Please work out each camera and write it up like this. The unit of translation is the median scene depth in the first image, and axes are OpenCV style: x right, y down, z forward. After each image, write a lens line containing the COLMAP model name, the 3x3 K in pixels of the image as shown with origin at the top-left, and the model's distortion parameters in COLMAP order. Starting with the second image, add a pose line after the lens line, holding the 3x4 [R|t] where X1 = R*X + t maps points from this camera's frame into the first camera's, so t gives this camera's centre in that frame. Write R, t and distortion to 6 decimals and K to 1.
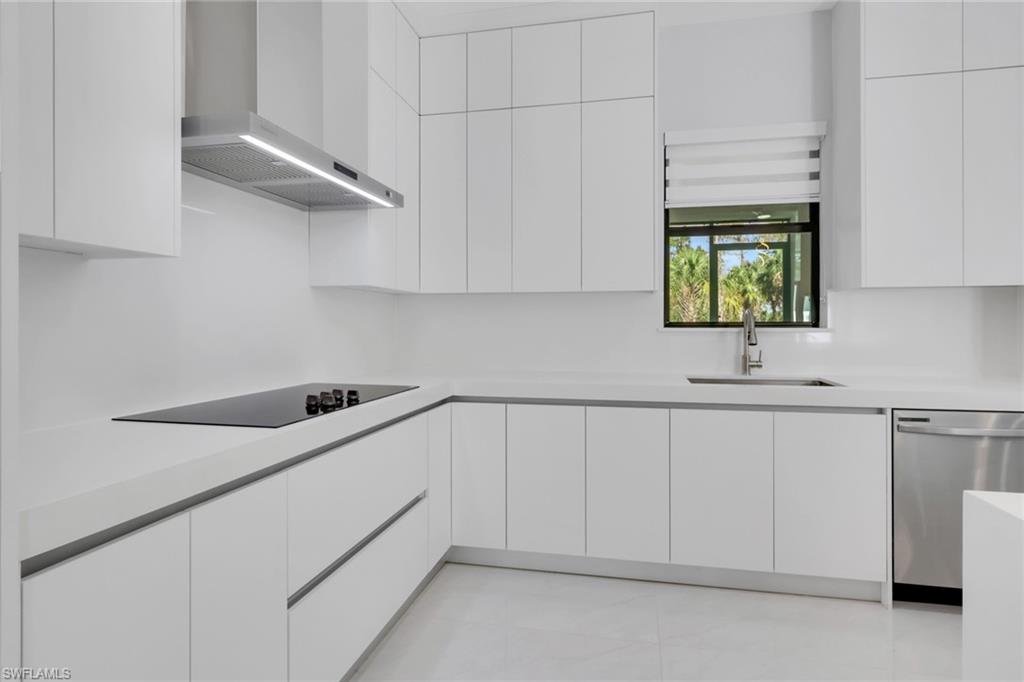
lens RADIAL K [[481.9, 0, 512.8], [0, 481.9, 338.9], [0, 0, 1]] dist [0.000881, 0.000742]
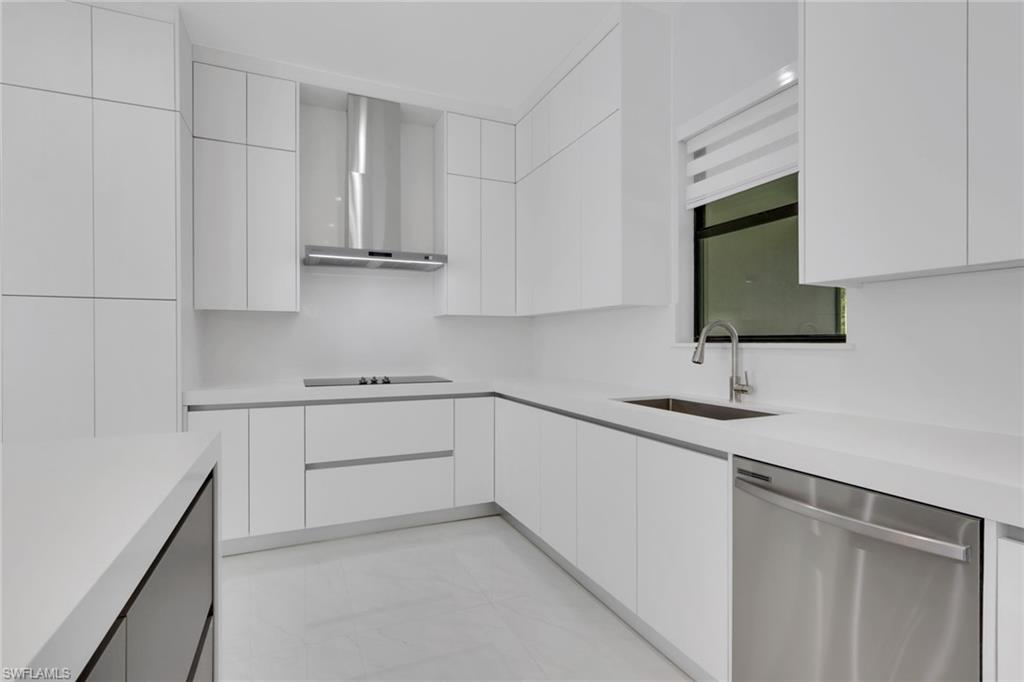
lens RADIAL K [[481.9, 0, 508.5], [0, 481.9, 340.3], [0, 0, 1]] dist [0.000881, 0.000742]
pose [[0.590994, 0.001709, -0.806674, 0.997146], [-0.000879, 0.999999, 0.001475, -0.030664], [0.806675, -0.000163, 0.590995, 0.221324]]
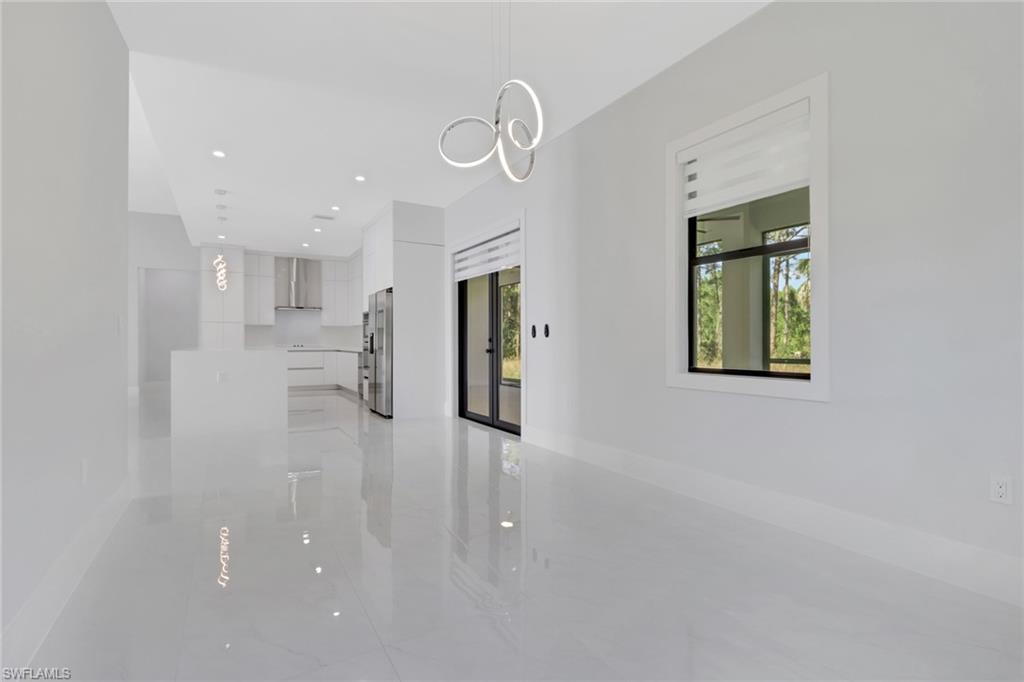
lens RADIAL K [[481.9, 0, 517.0], [0, 481.9, 340.5], [0, 0, 1]] dist [0.000881, 0.000742]
pose [[0.687339, 0.003561, -0.726328, 4.259648], [-0.003502, 0.999993, 0.001588, 0.018182], [0.726328, 0.001452, 0.687346, -0.859418]]
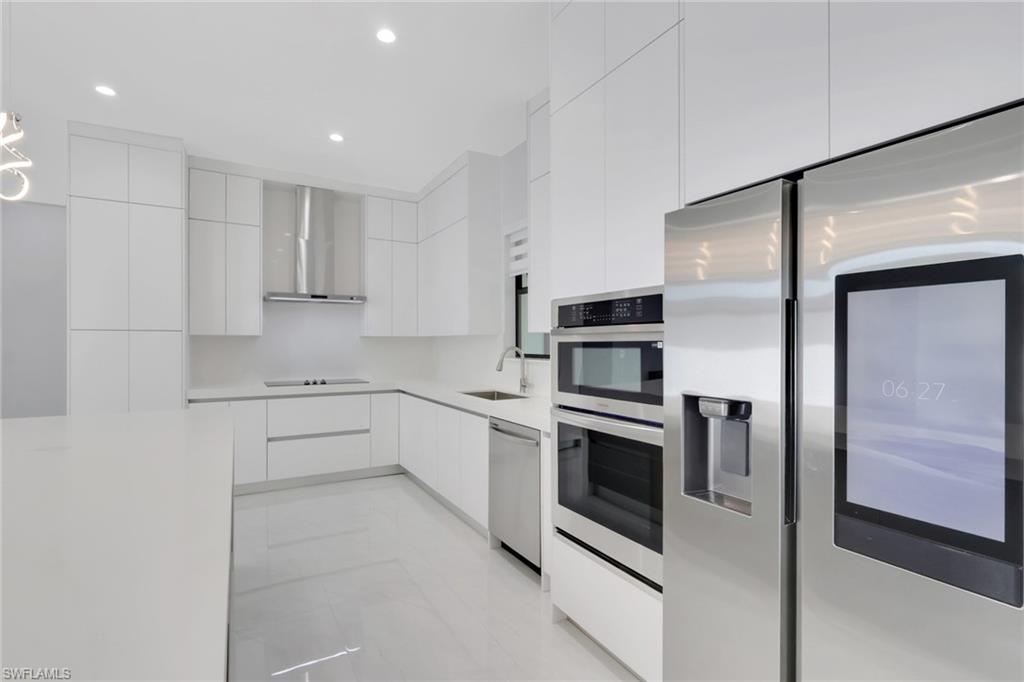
lens RADIAL K [[481.9, 0, 507.3], [0, 481.9, 341.6], [0, 0, 1]] dist [0.000881, 0.000742]
pose [[0.665885, 0.000752, -0.746054, 1.684232], [-0.002088, 0.999997, -0.000855, -0.082525], [0.746051, 0.002127, 0.665885, -0.011558]]
